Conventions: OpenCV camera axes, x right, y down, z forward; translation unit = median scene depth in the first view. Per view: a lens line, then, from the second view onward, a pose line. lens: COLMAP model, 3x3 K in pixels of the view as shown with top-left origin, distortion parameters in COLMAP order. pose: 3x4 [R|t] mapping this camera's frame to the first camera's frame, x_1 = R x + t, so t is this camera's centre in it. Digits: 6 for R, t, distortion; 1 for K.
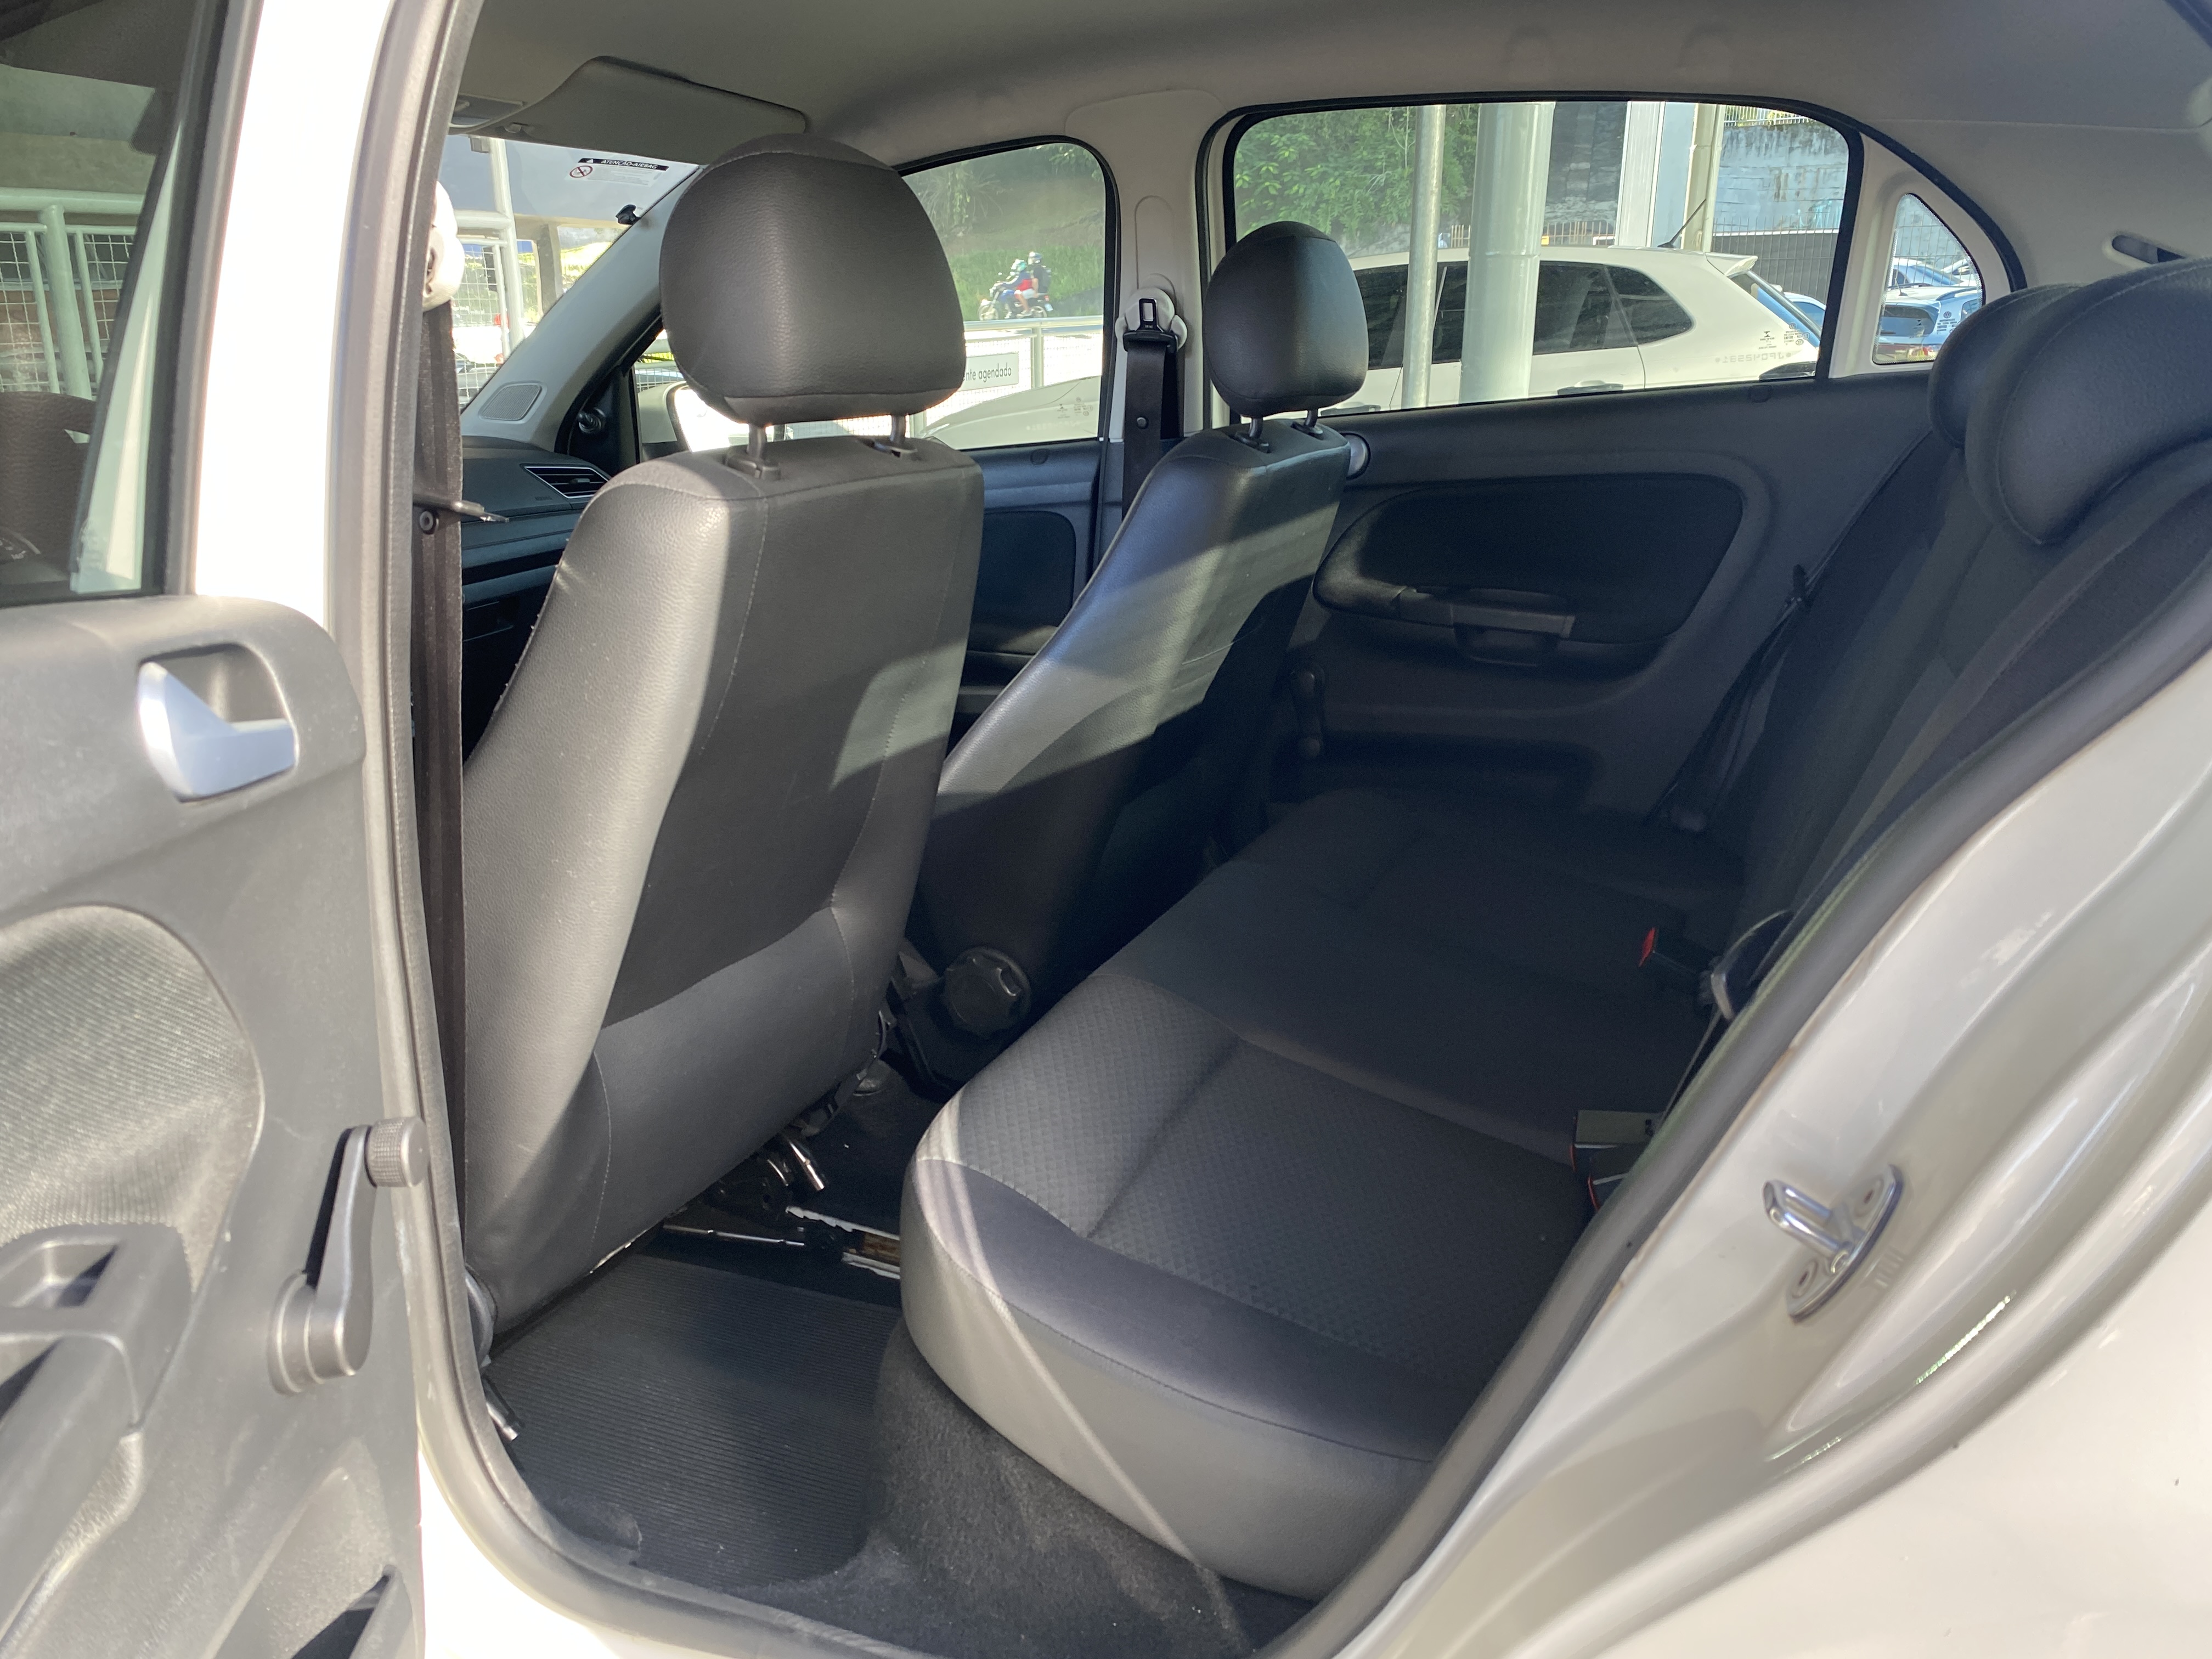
lens RADIAL K [[1742.1, 0, 1106.0], [0, 1742.1, 829.5], [0, 0, 1]] dist [-0.025905, -0.008910]
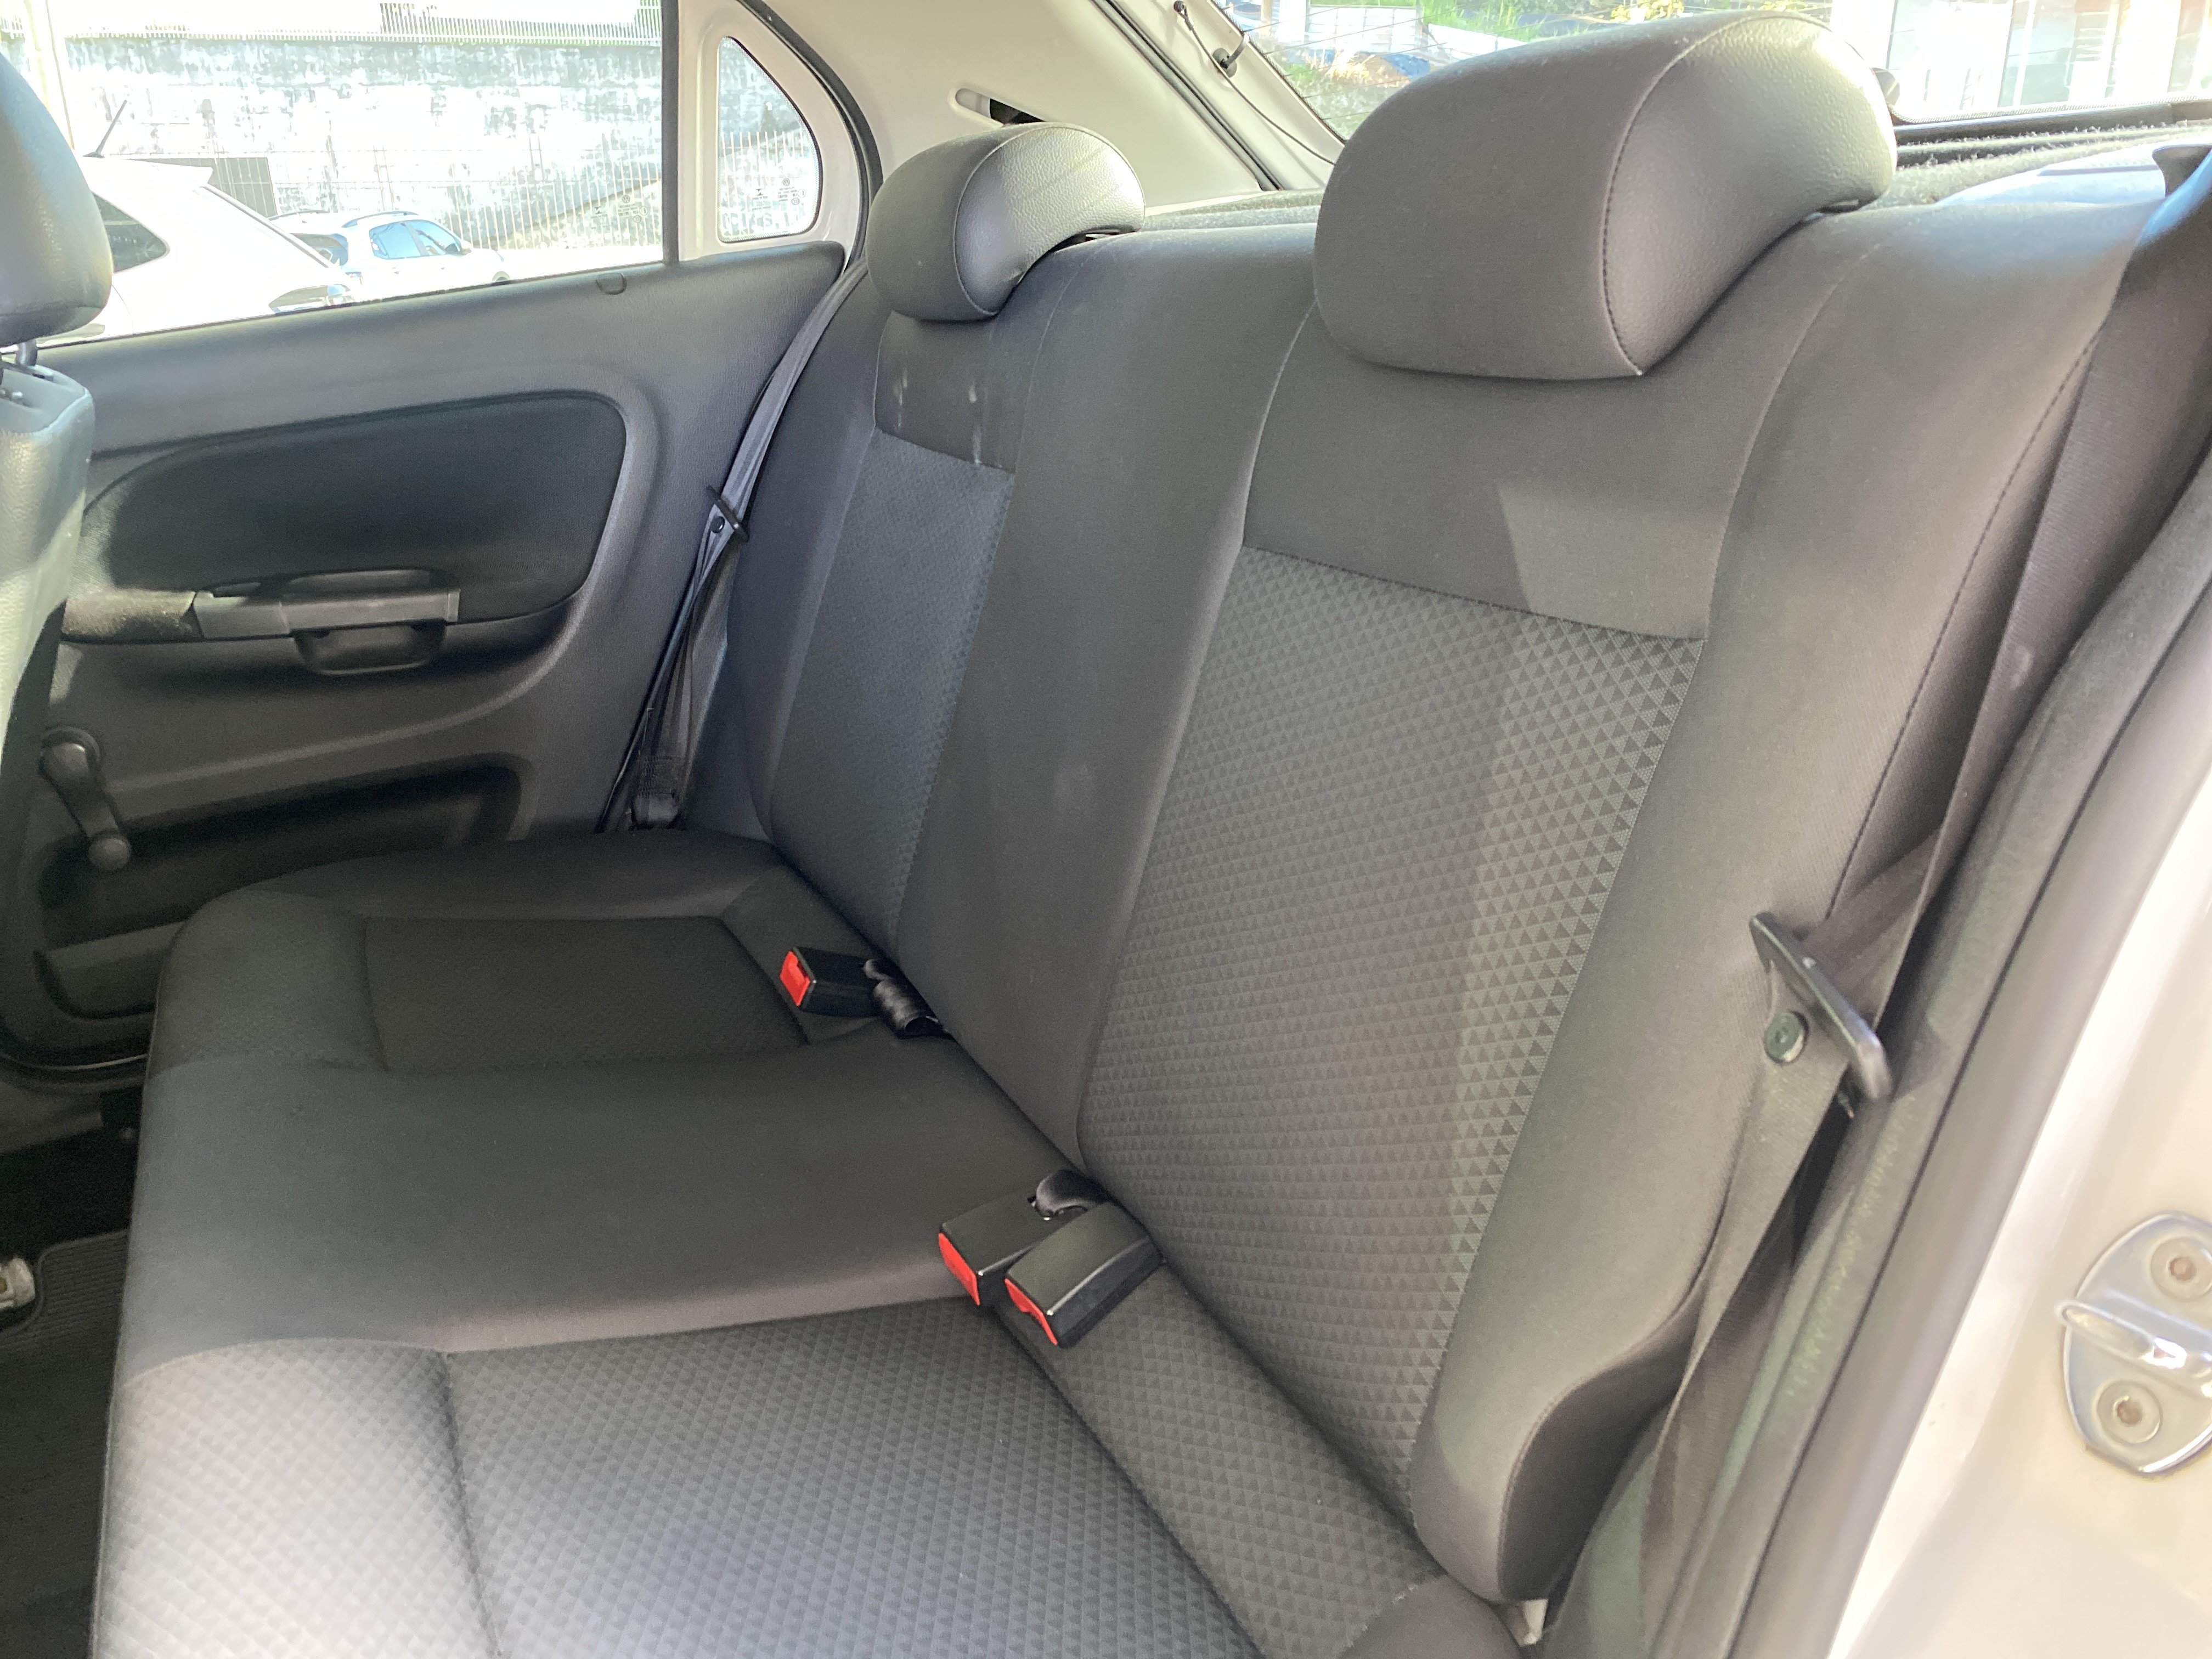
lens RADIAL K [[1713.5, 0, 1118.8], [0, 1713.5, 822.0], [0, 0, 1]] dist [0.001414, -0.004620]
pose [[0.648793, -0.264045, 0.713686, -0.102513], [0.240353, 0.960964, 0.137033, -0.057695], [-0.722010, 0.082630, 0.686931, 0.276932]]
